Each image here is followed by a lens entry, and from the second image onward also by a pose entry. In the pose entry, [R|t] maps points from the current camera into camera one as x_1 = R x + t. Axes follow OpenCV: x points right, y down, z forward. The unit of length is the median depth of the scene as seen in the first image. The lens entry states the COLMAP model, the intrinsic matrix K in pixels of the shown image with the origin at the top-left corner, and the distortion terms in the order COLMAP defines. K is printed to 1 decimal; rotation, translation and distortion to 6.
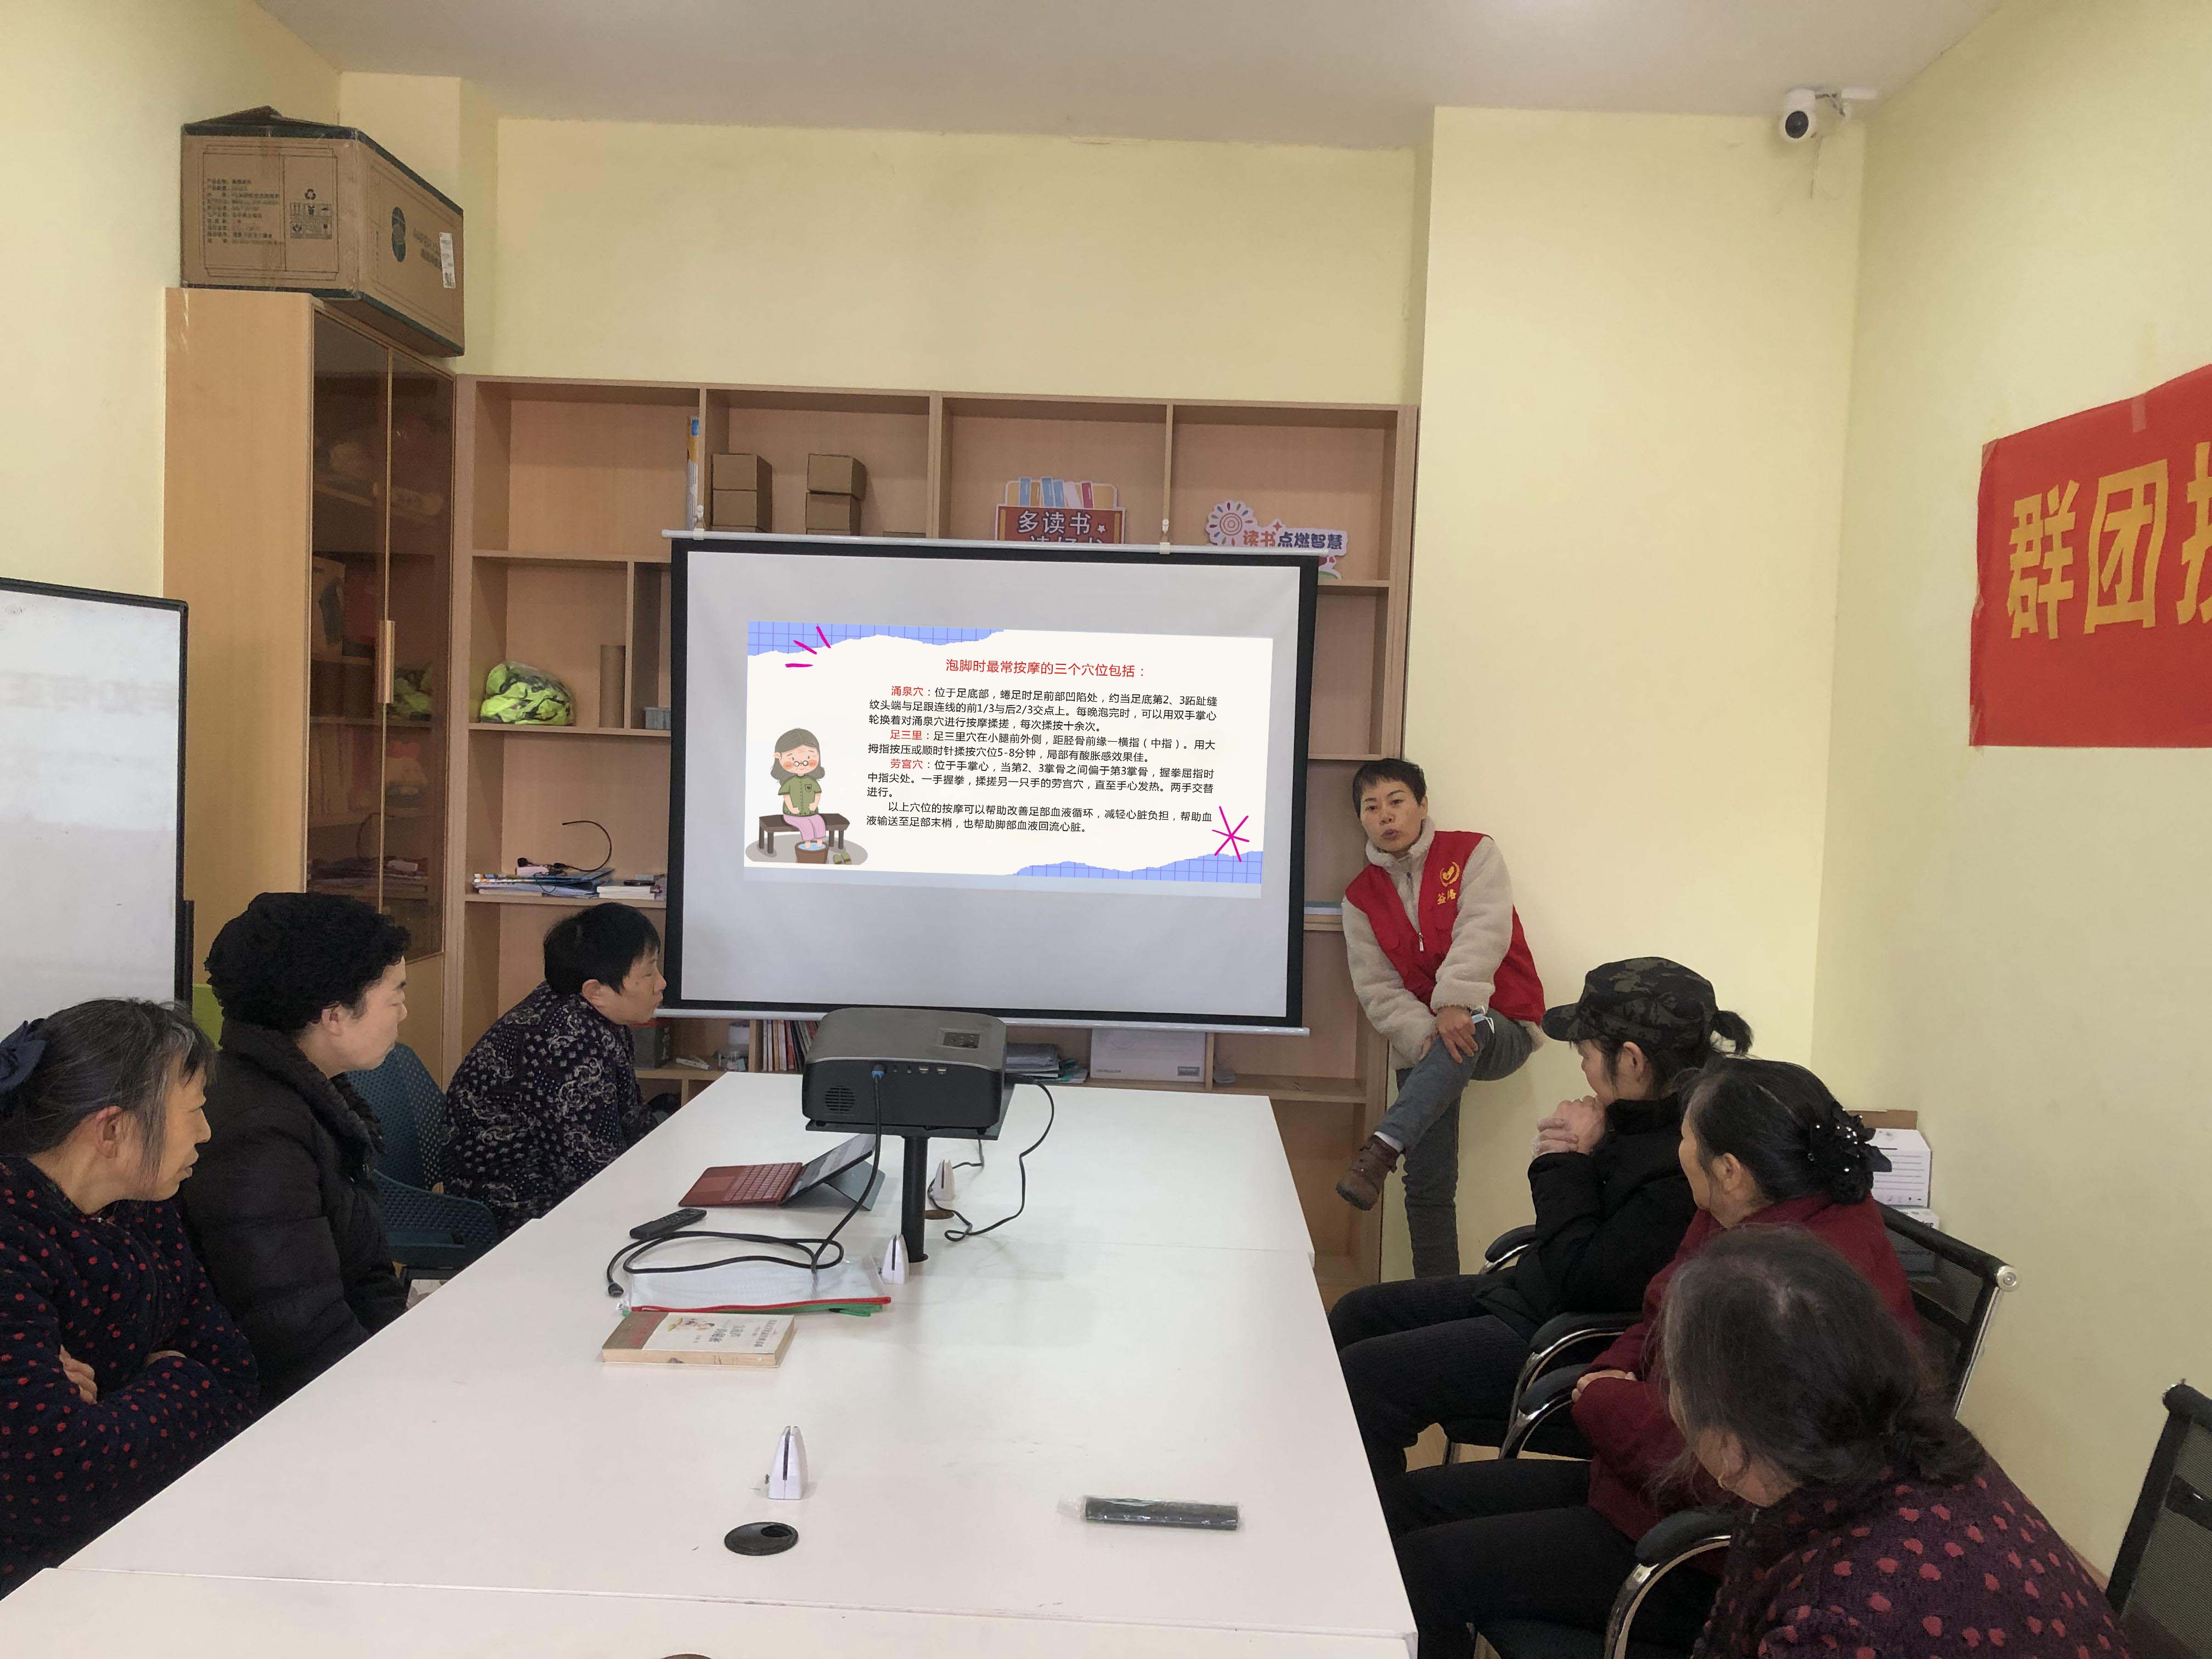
lens RADIAL K [[1814.8, 0, 1110.7], [0, 1814.8, 838.9], [0, 0, 1]] dist [0.014506, -0.002603]
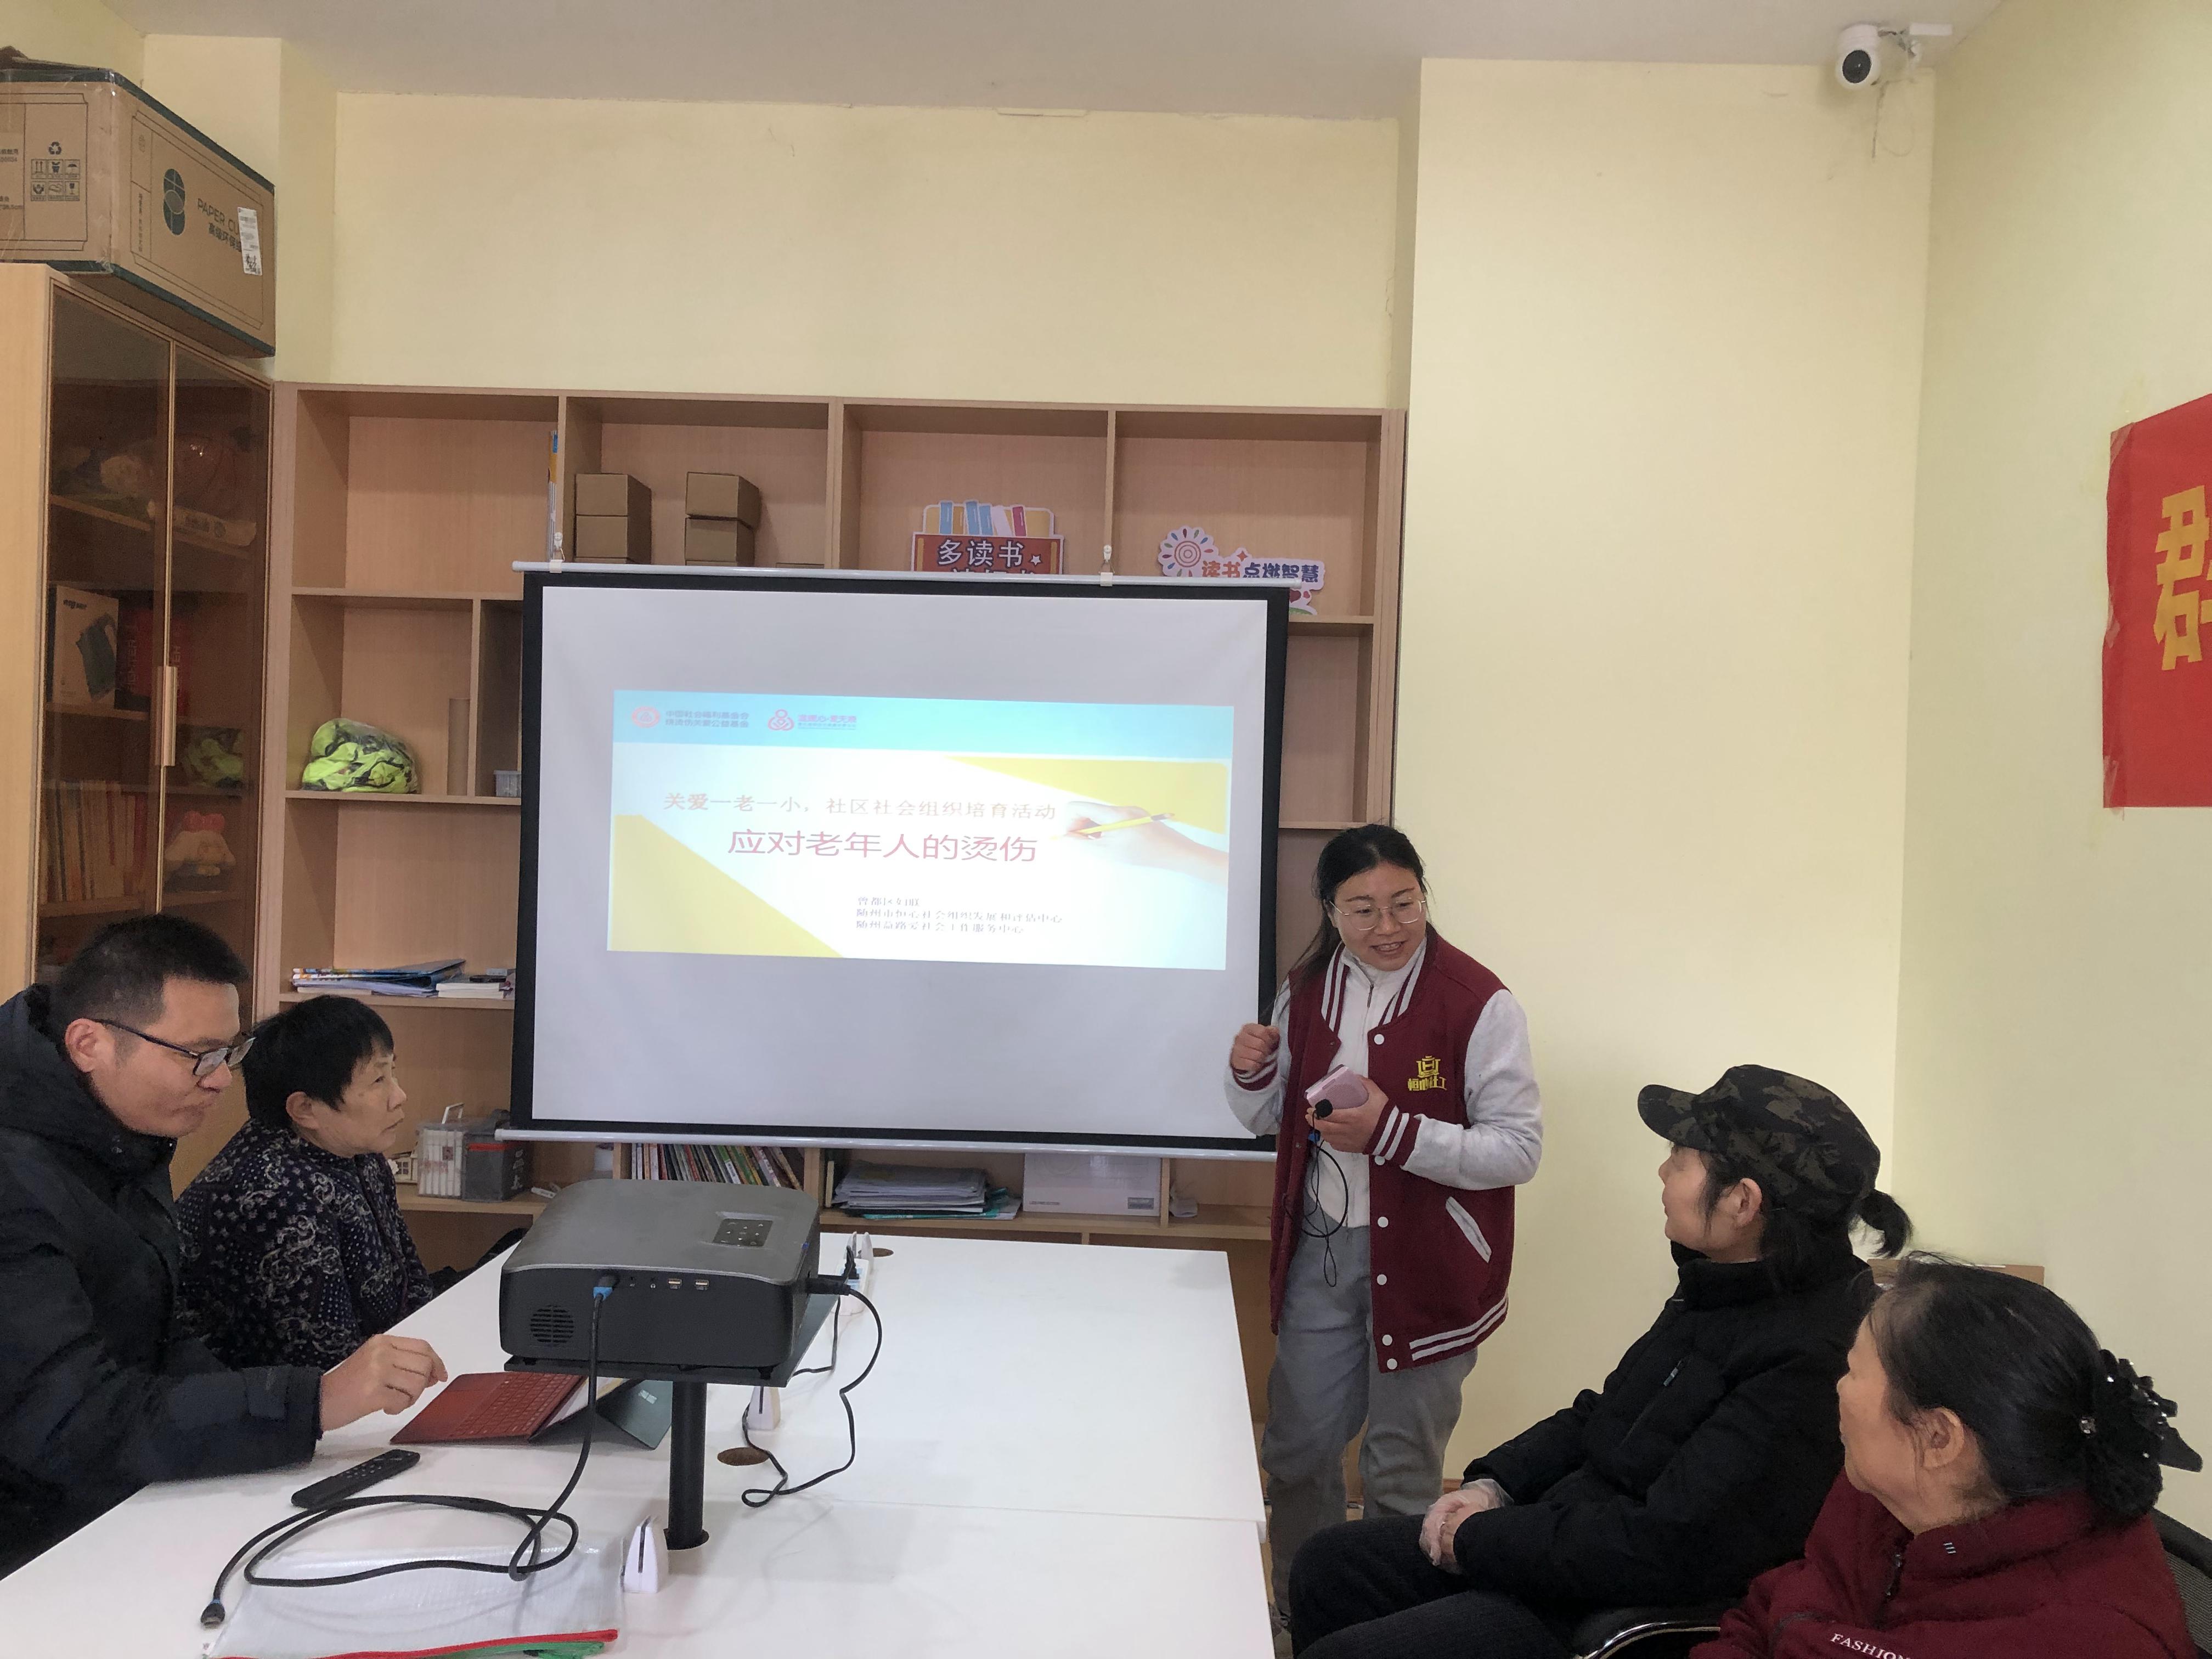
lens RADIAL K [[1814.8, 0, 1081.0], [0, 1814.8, 838.2], [0, 0, 1]] dist [0.015131, 0.005522]
pose [[0.999876, -0.004206, -0.015157, 0.029994], [0.003558, 0.999090, -0.042513, -0.004308], [0.015322, 0.042454, 0.998981, 0.162945]]
